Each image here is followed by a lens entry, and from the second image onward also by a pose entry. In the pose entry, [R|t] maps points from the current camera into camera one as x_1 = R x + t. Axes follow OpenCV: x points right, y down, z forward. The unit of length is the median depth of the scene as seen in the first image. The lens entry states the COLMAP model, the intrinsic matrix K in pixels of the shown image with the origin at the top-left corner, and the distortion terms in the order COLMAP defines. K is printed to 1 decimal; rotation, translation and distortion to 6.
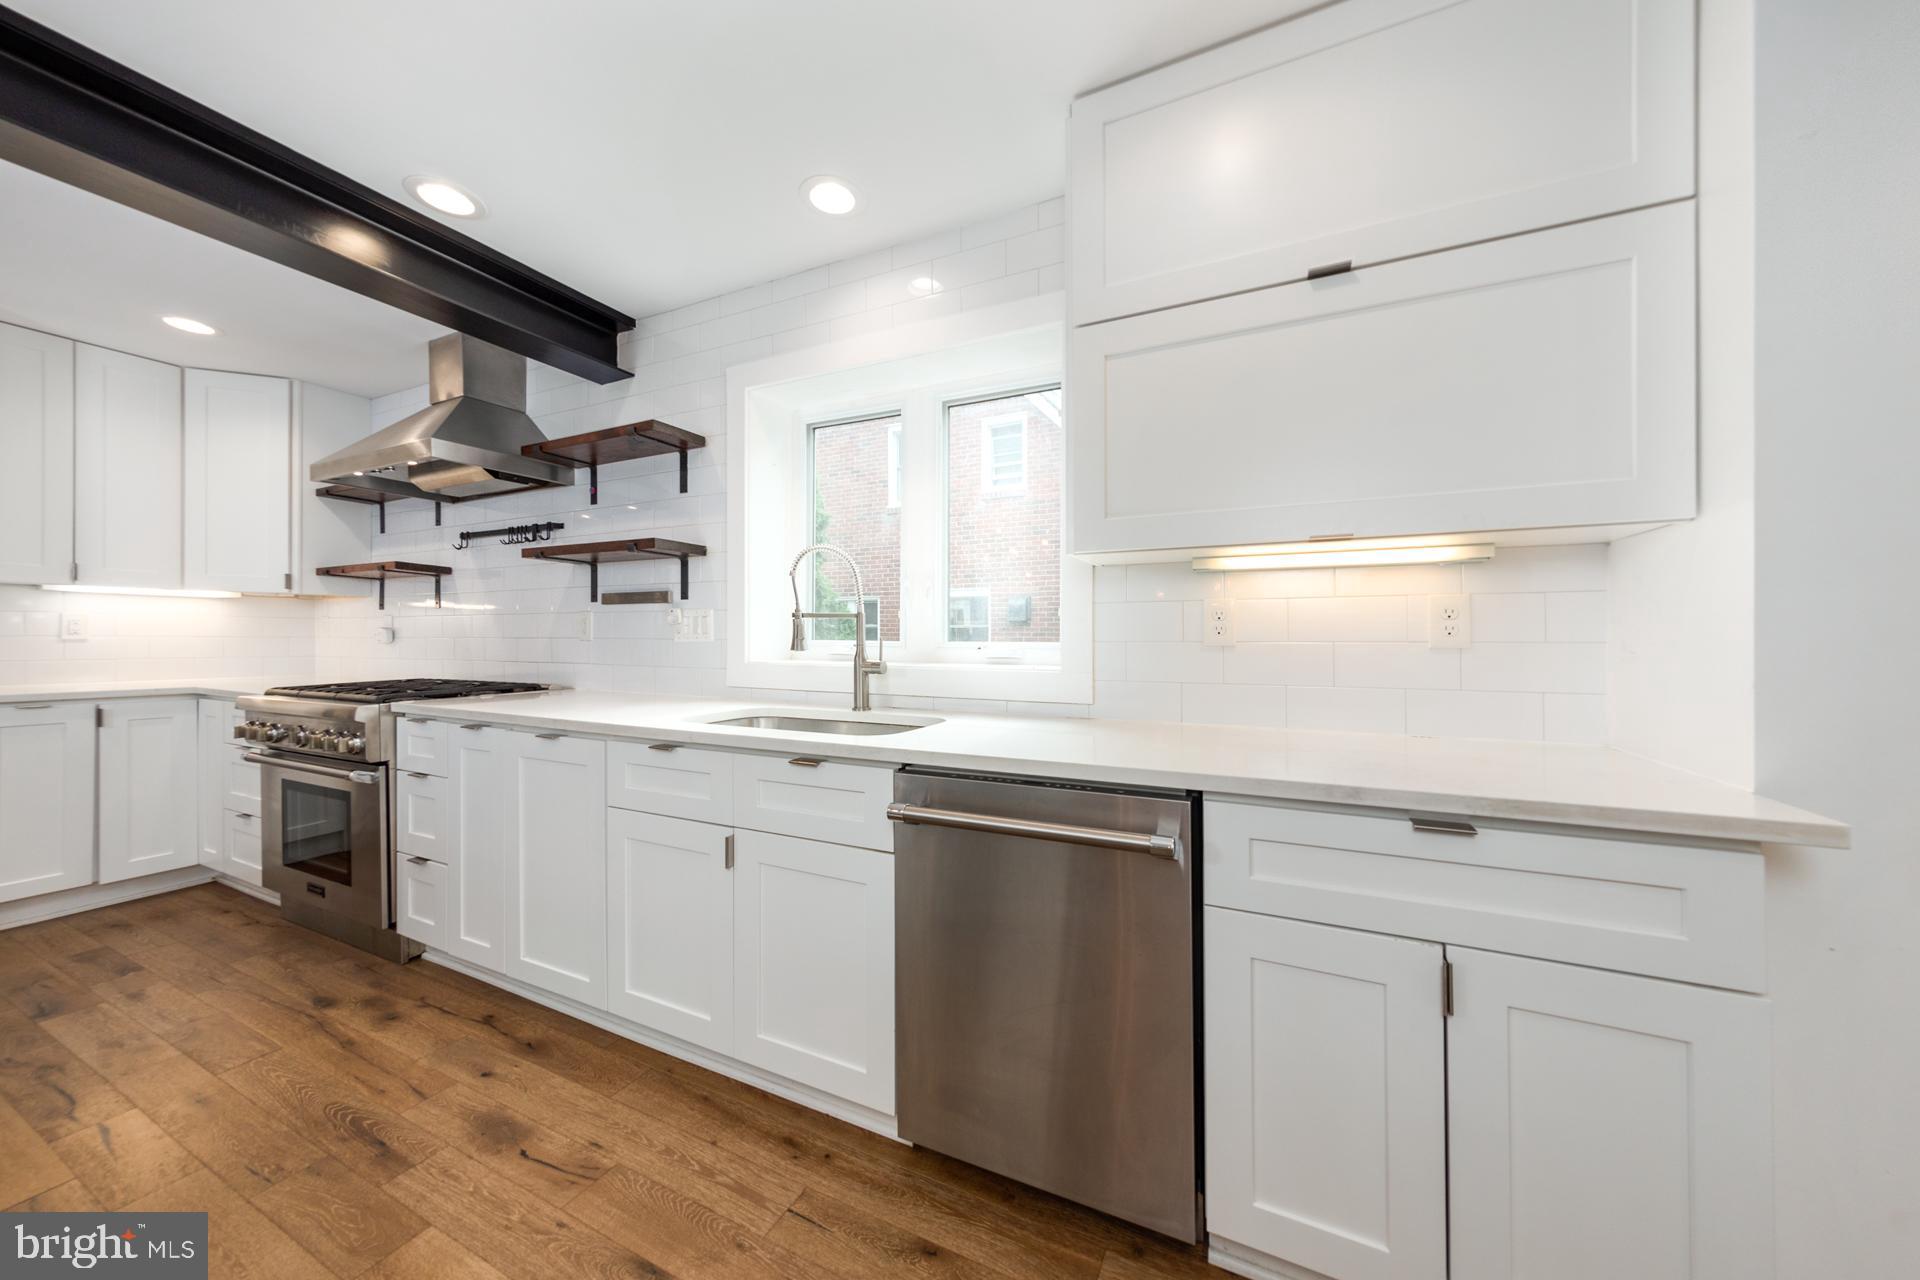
lens RADIAL K [[652.2, 0, 968.1], [0, 652.2, 646.9], [0, 0, 1]] dist [0.001311, 0.000228]
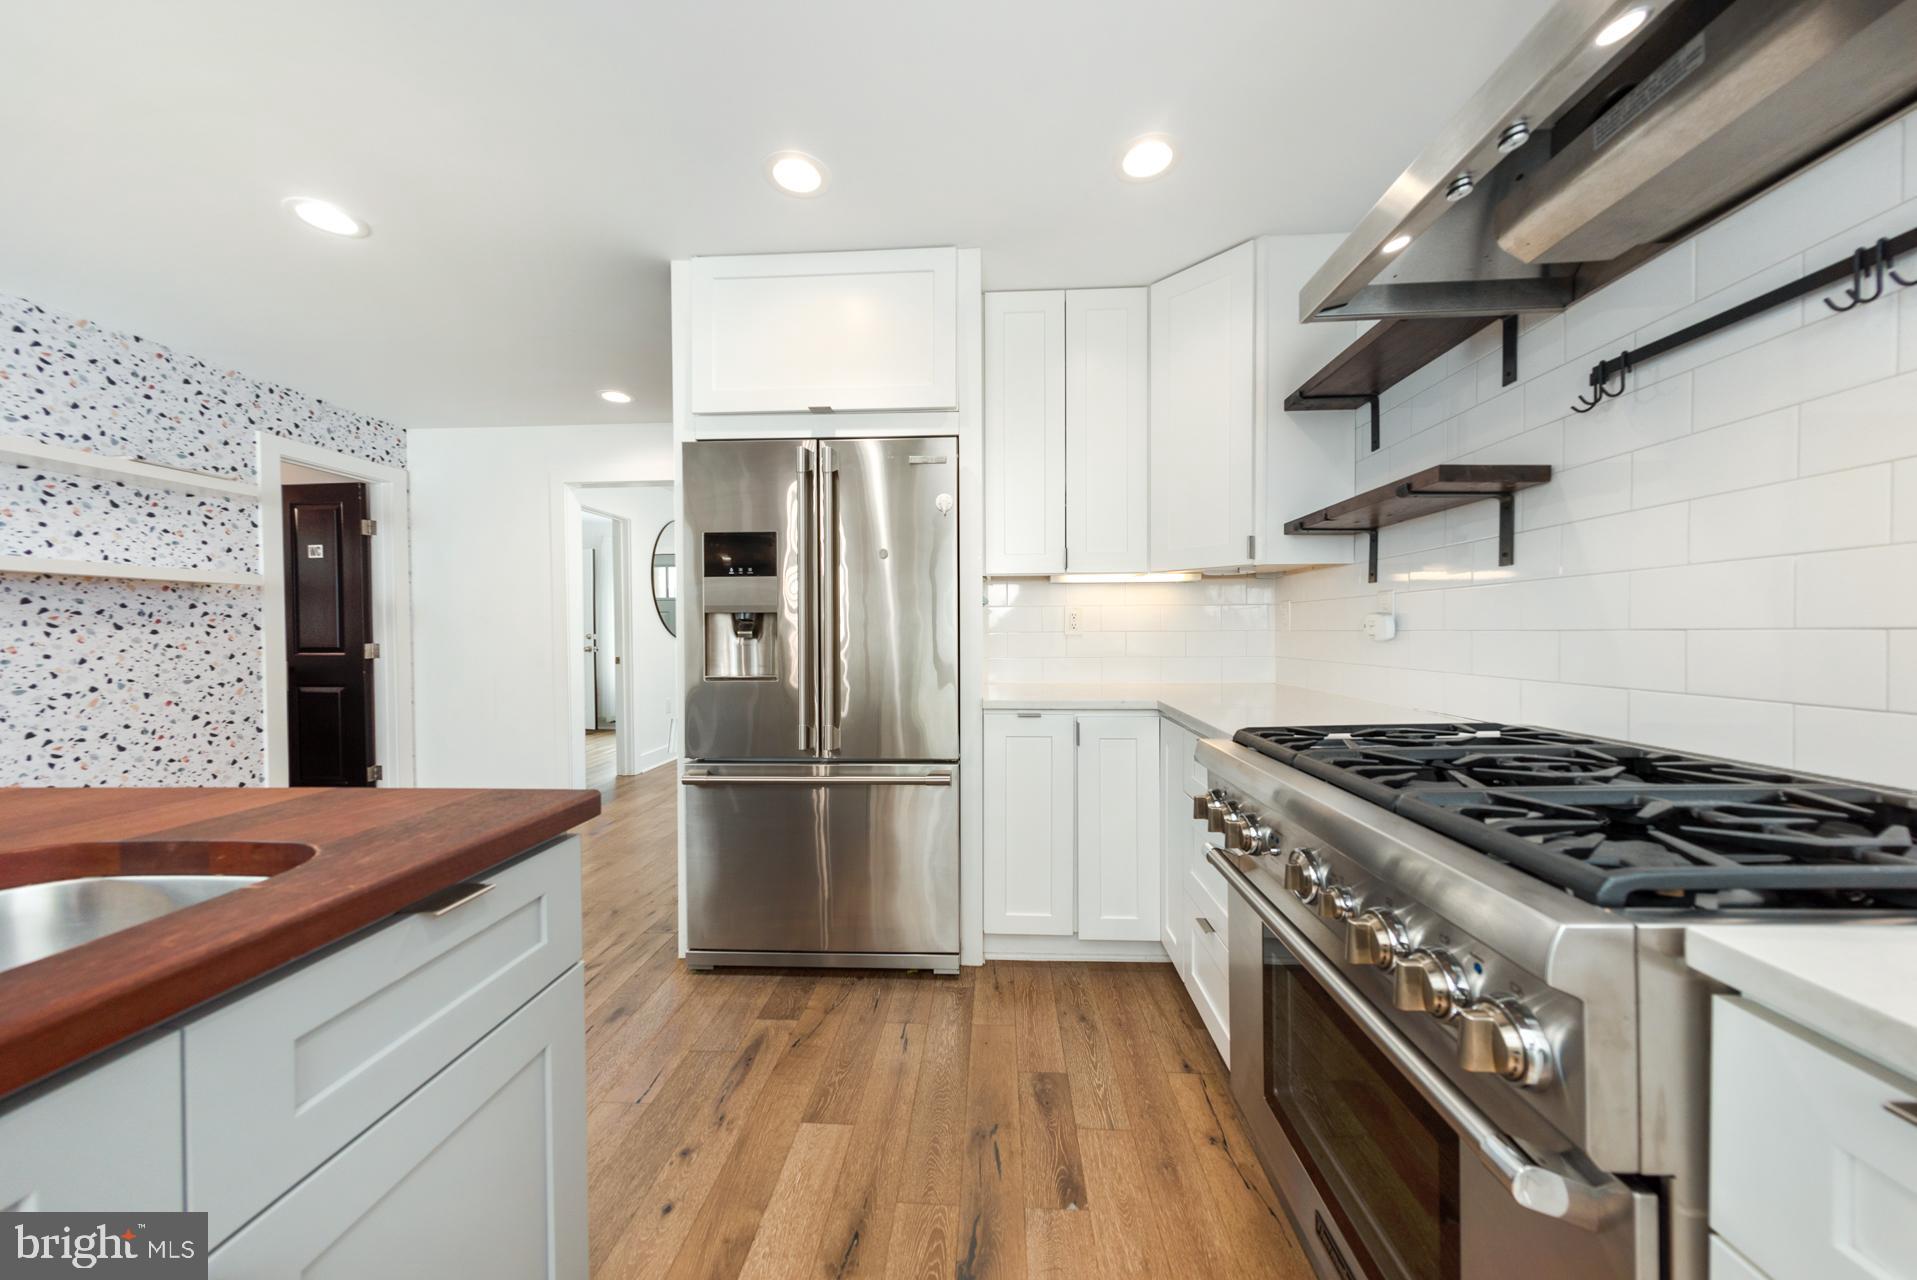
lens RADIAL K [[651.2, 0, 965.3], [0, 651.2, 639.0], [0, 0, 1]] dist [0.001311, 0.000228]
pose [[0.376932, 0.002951, -0.926236, -0.619859], [-0.000911, 0.999996, 0.002815, -0.009961], [0.926241, -0.000217, 0.376933, 0.554001]]
